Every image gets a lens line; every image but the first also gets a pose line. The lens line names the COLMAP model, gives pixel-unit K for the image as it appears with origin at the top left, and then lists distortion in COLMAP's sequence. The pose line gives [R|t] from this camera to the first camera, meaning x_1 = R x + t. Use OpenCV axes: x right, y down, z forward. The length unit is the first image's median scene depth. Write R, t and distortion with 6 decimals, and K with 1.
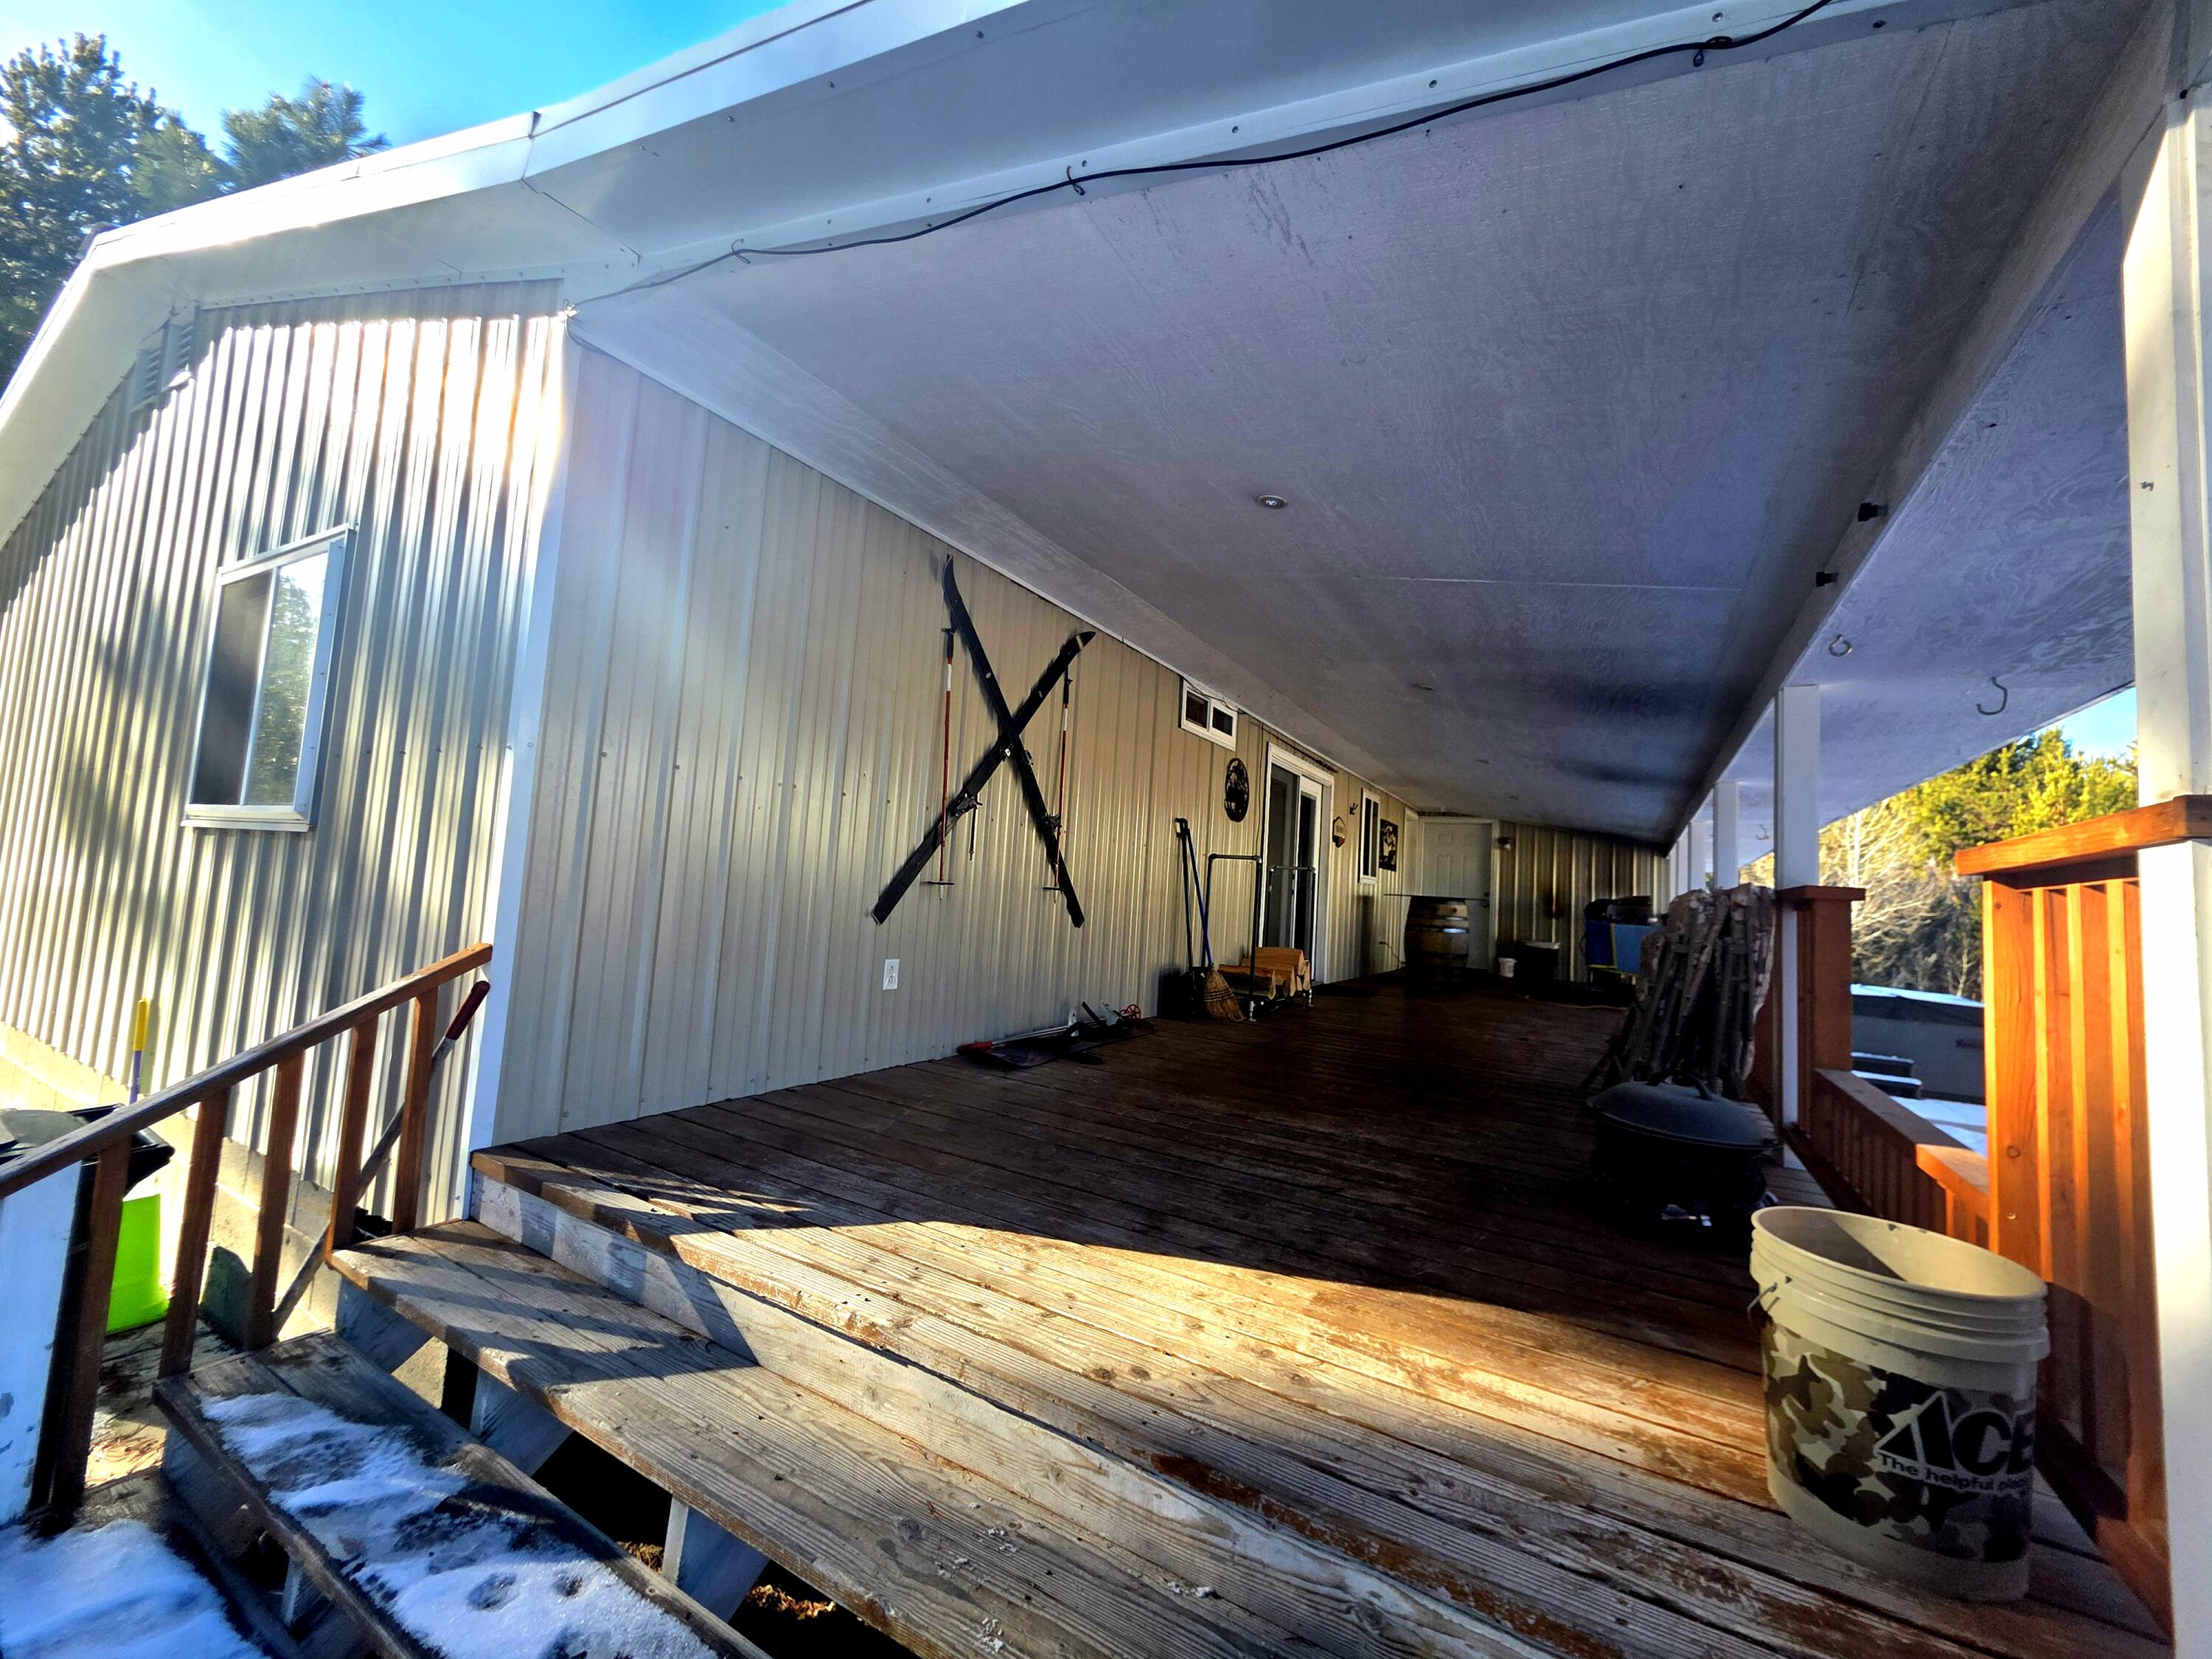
lens RADIAL K [[875.4, 0, 1111.5], [0, 875.4, 829.1], [0, 0, 1]] dist [0.000428, -0.000491]
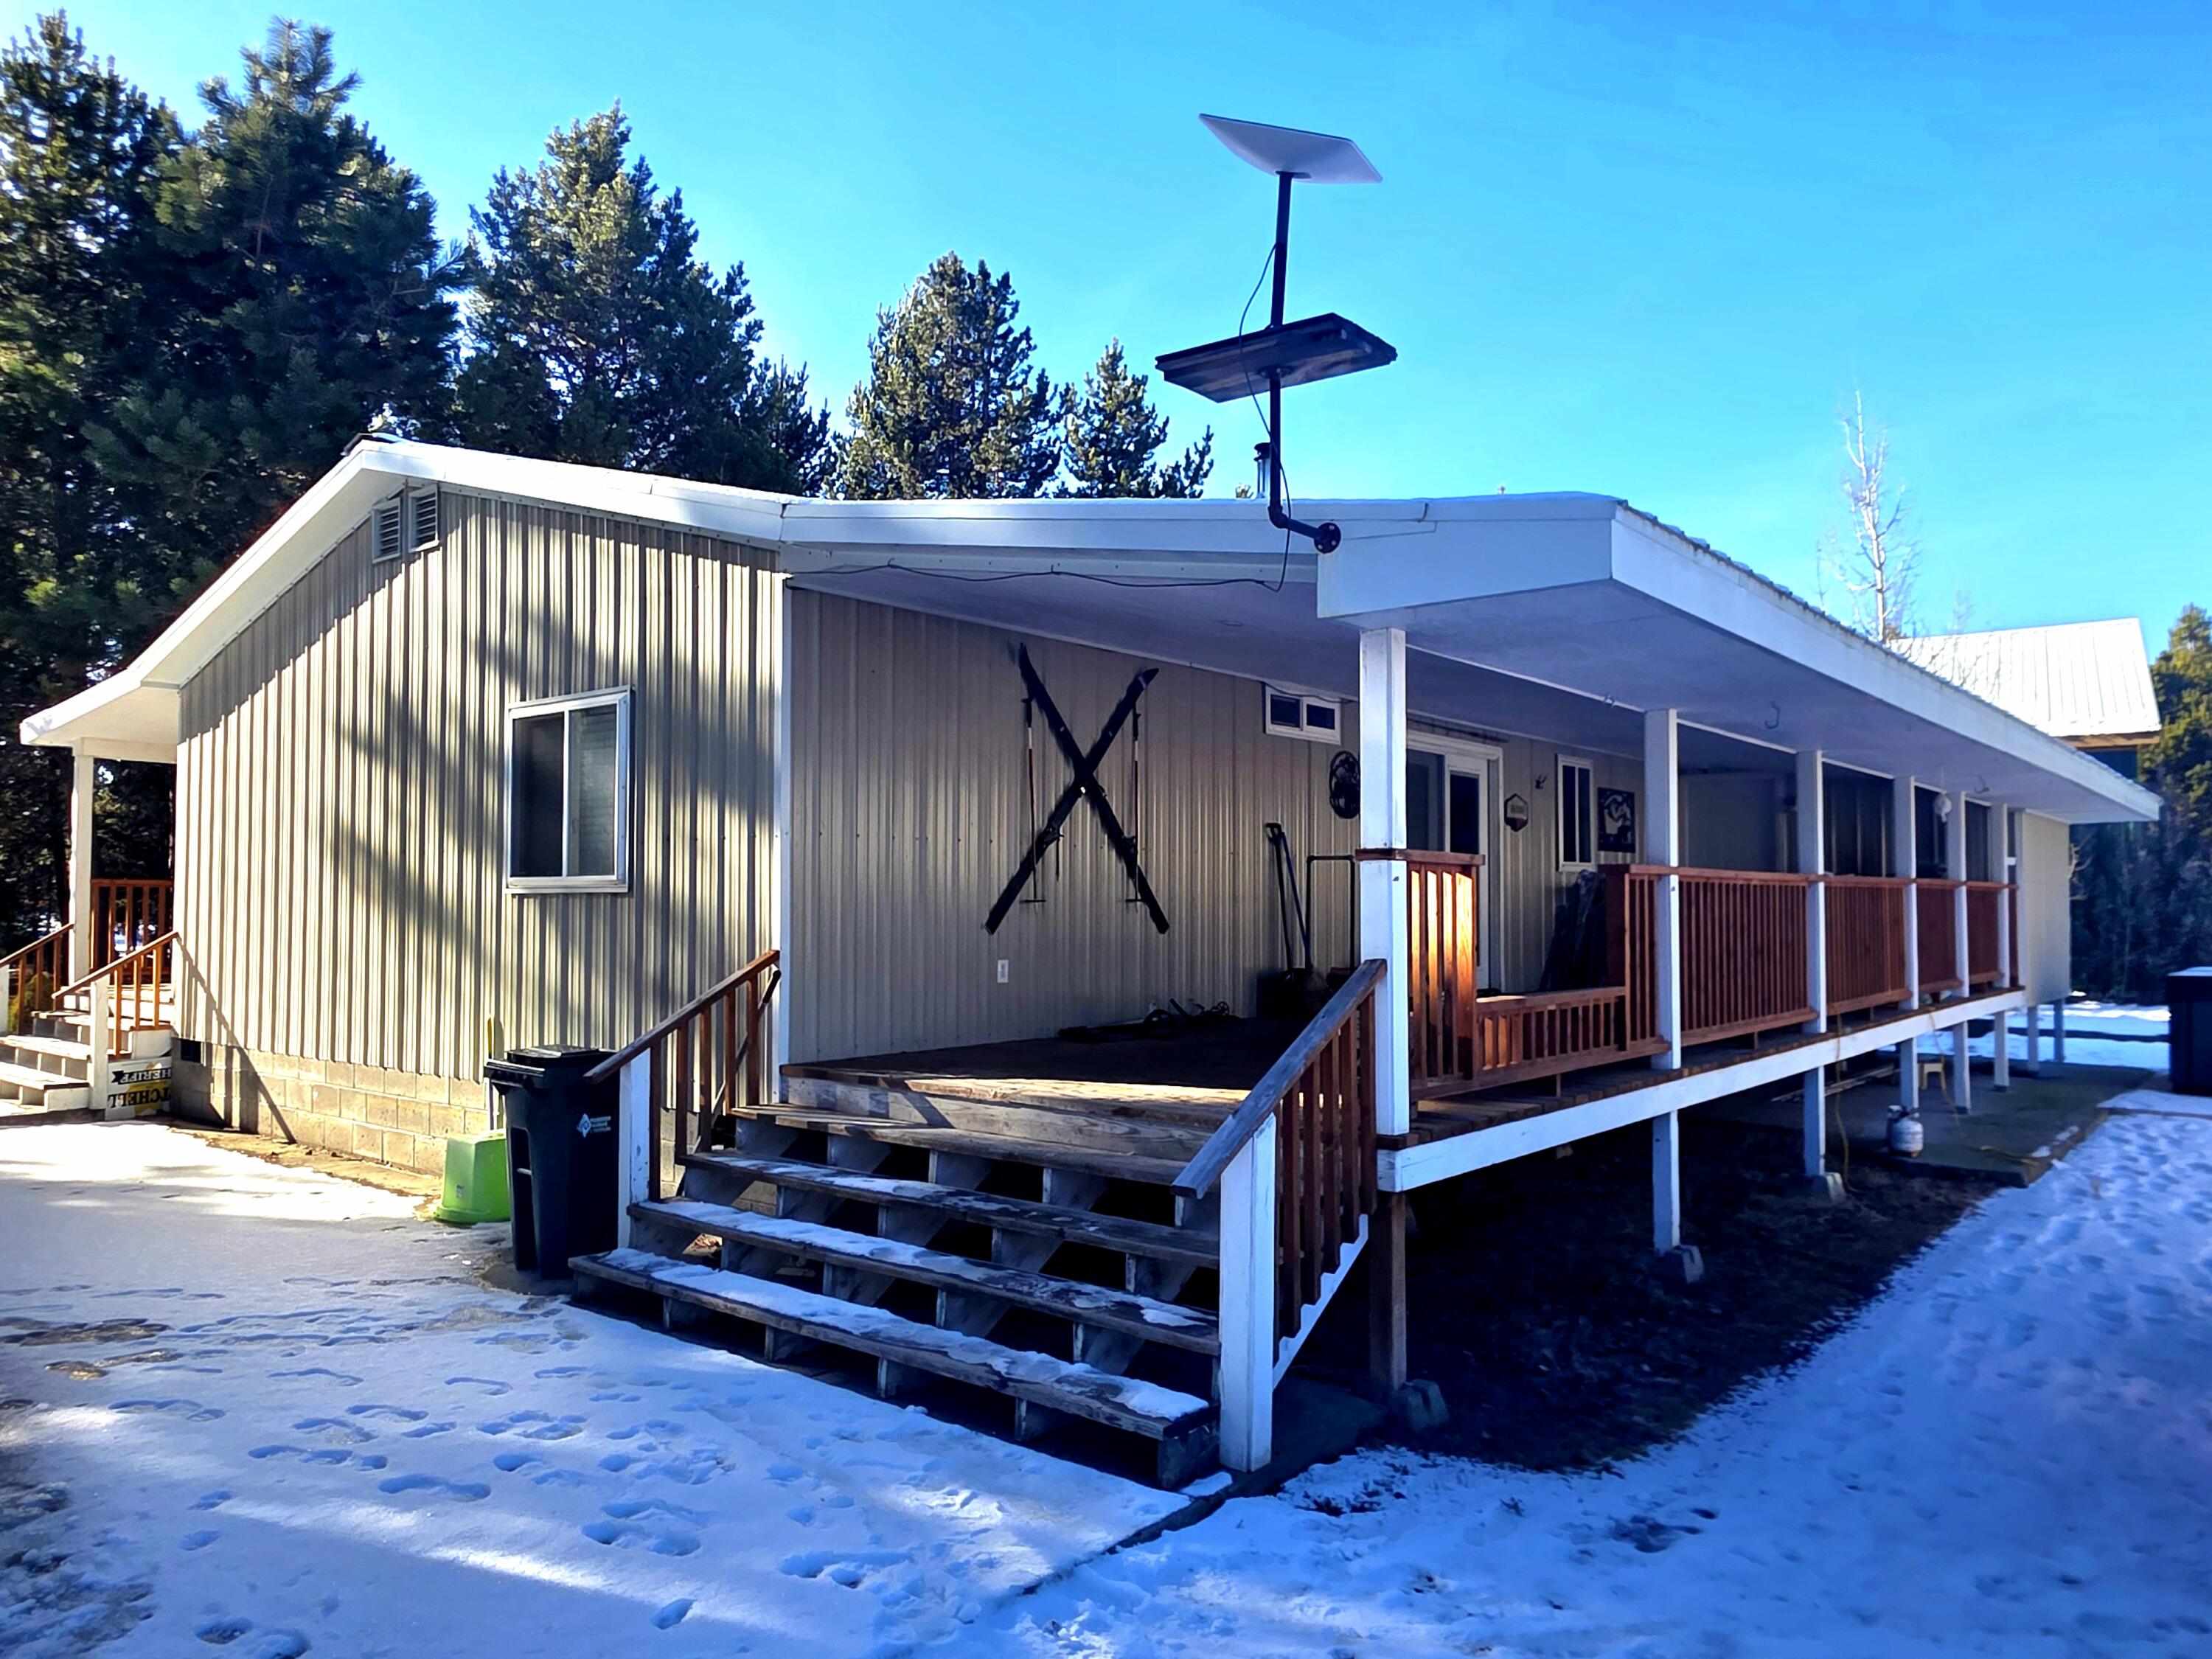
lens RADIAL K [[1481.4, 0, 1106.9], [0, 1481.4, 871.0], [0, 0, 1]] dist [-0.004134, 0.000963]
pose [[0.983302, -0.065002, -0.169974, 0.238447], [0.072416, 0.996659, 0.037780, -0.047944], [0.166951, -0.049458, 0.984724, -0.951629]]
